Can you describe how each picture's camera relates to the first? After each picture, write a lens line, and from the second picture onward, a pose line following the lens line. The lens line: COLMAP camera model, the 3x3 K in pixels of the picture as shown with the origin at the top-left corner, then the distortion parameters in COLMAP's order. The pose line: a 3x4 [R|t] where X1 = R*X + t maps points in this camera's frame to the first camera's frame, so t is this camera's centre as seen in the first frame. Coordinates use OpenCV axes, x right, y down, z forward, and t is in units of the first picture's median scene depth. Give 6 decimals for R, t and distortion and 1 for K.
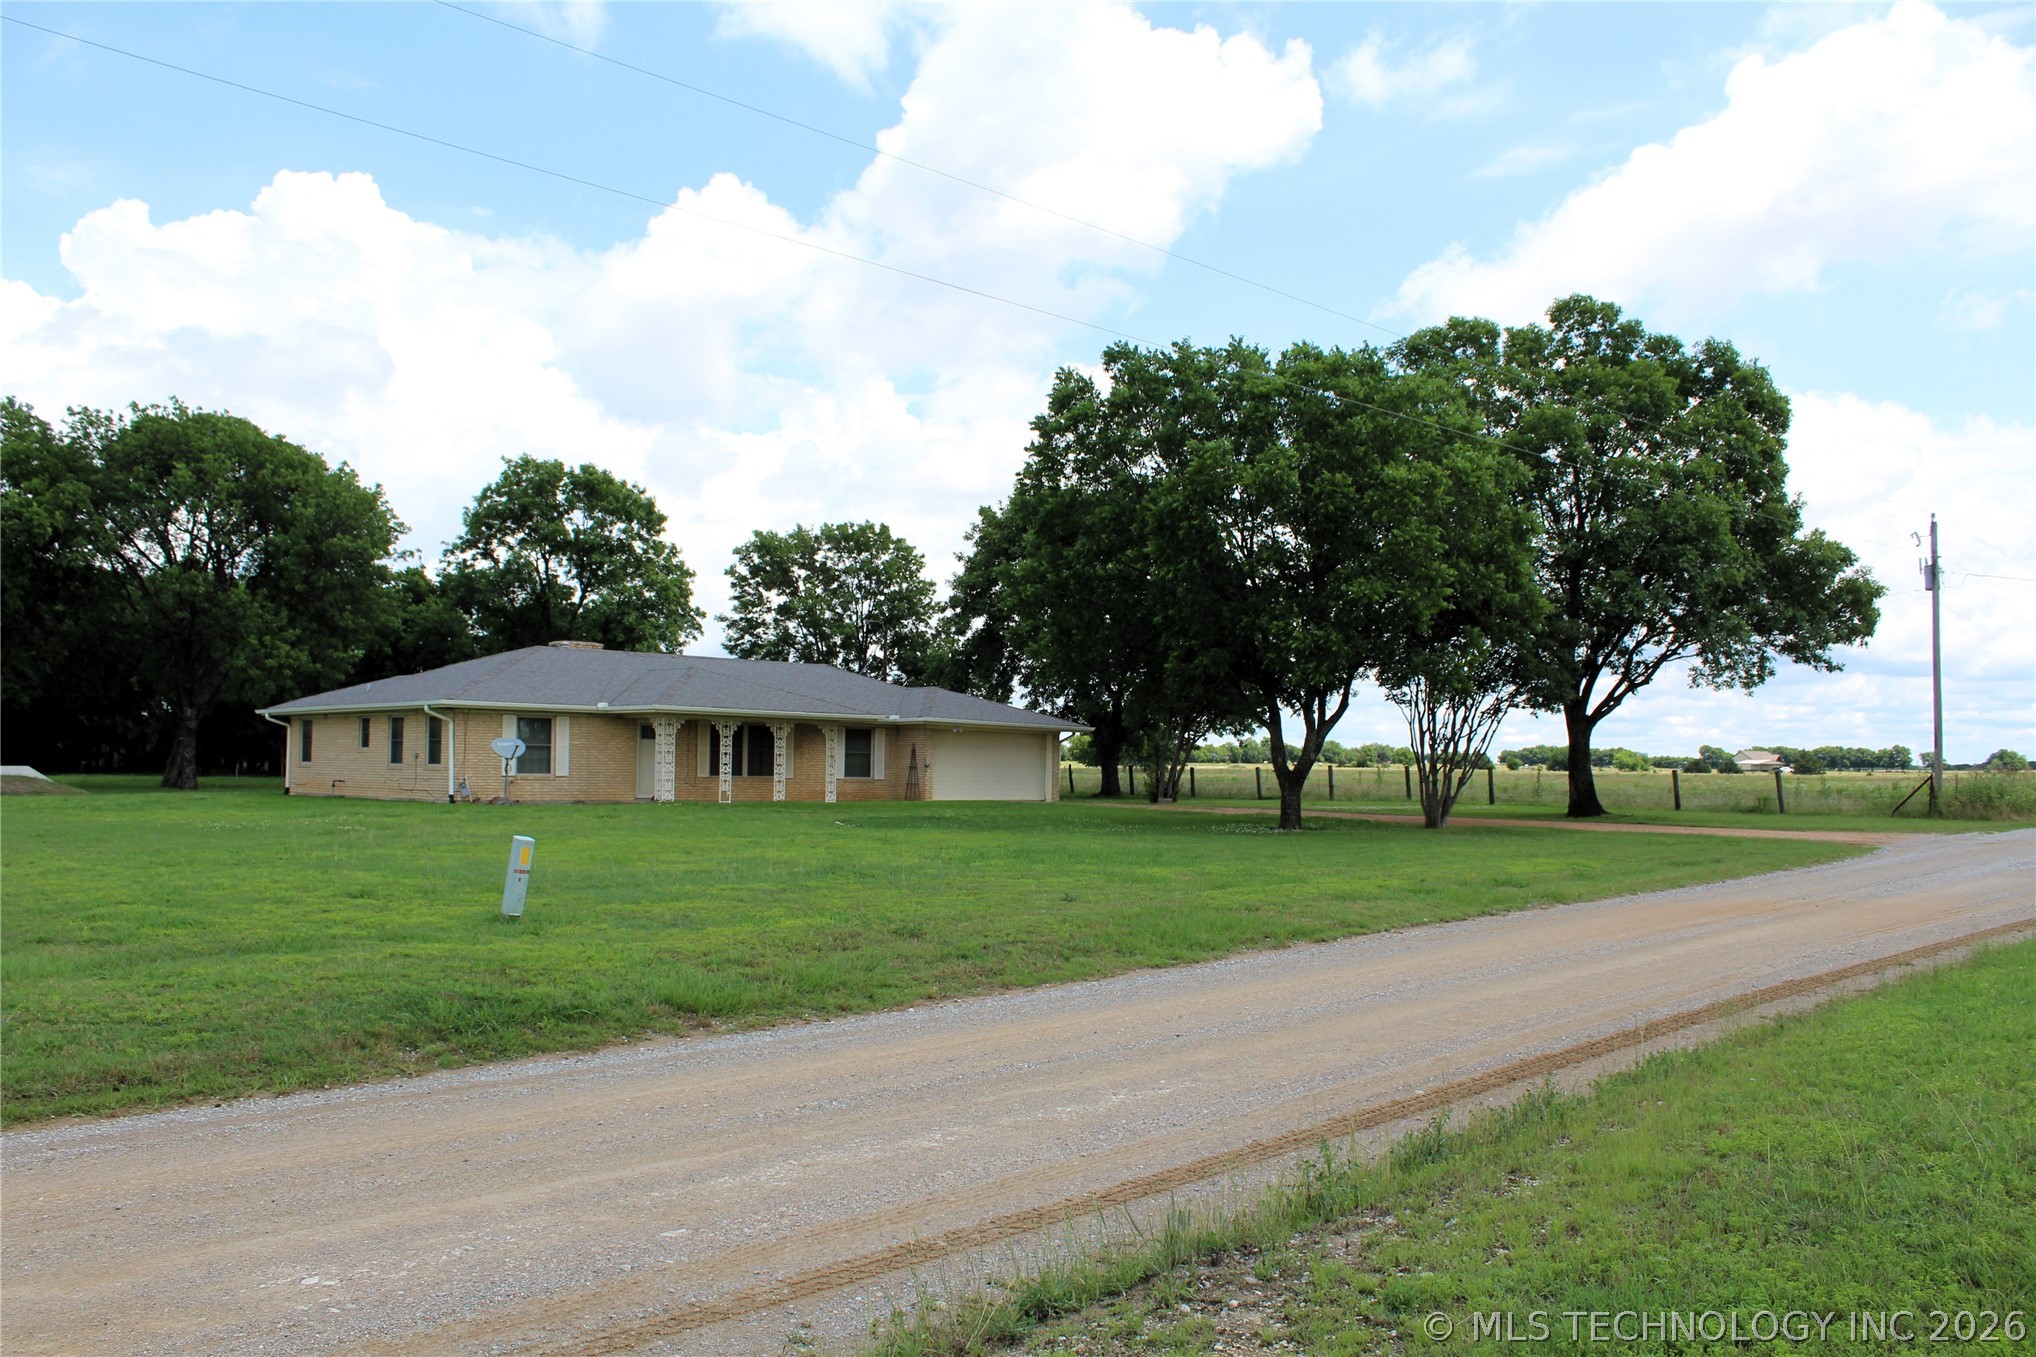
lens RADIAL K [[1698.1, 0, 991.9], [0, 1698.1, 680.3], [0, 0, 1]] dist [-0.170678, 0.149161]
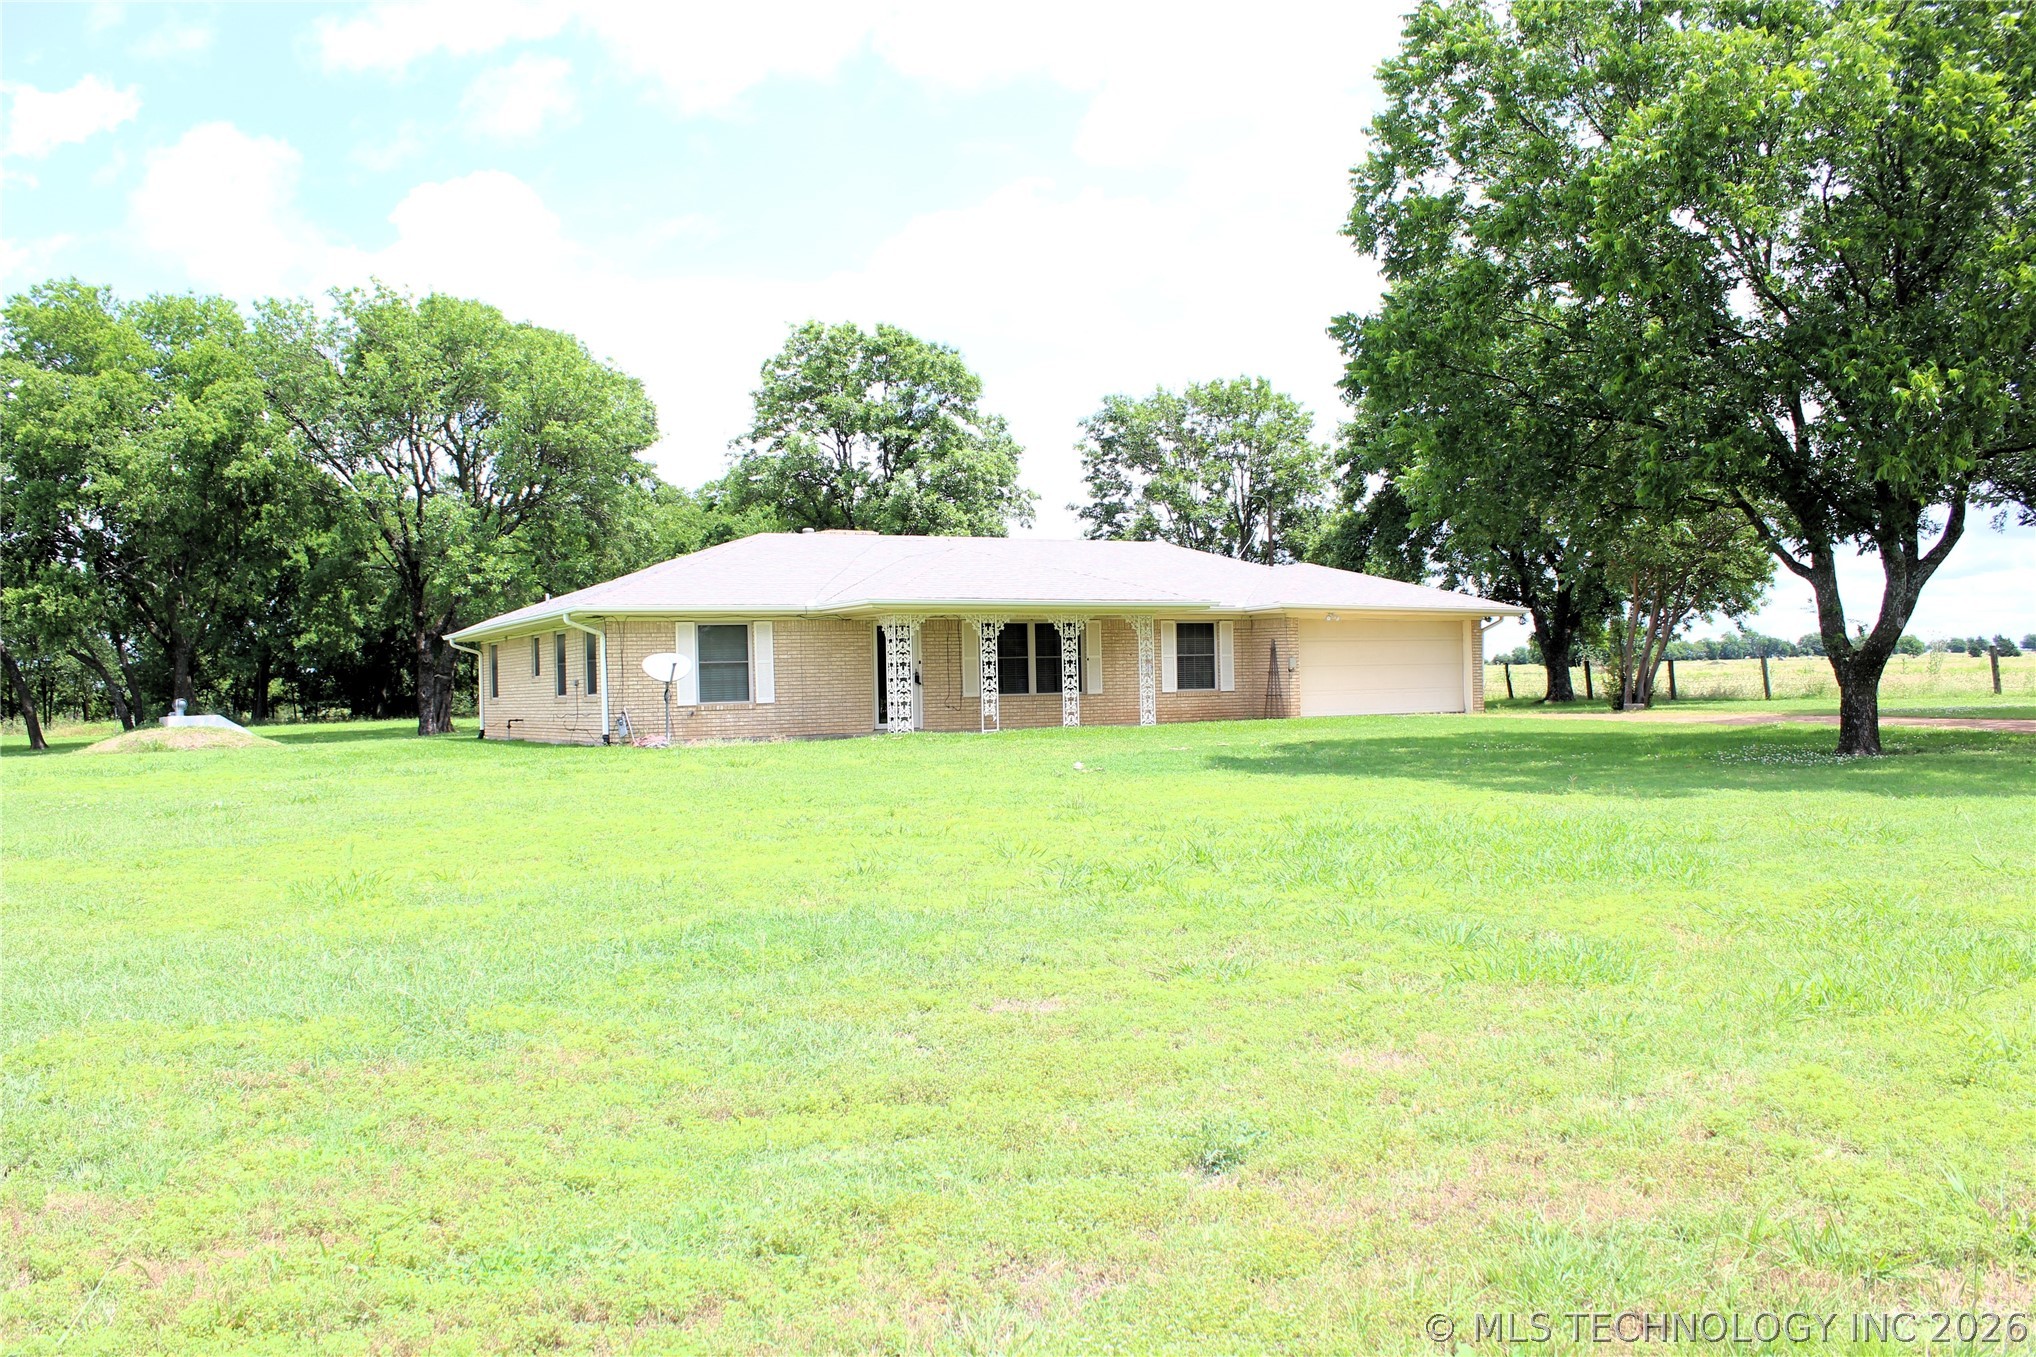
lens RADIAL K [[1698.1, 0, 991.9], [0, 1698.1, 680.3], [0, 0, 1]] dist [-0.170678, 0.149161]
pose [[0.963990, -0.036287, -0.263453, 0.032180], [0.049244, 0.997872, 0.042744, 0.020777], [0.261341, -0.054178, 0.963725, 0.318418]]
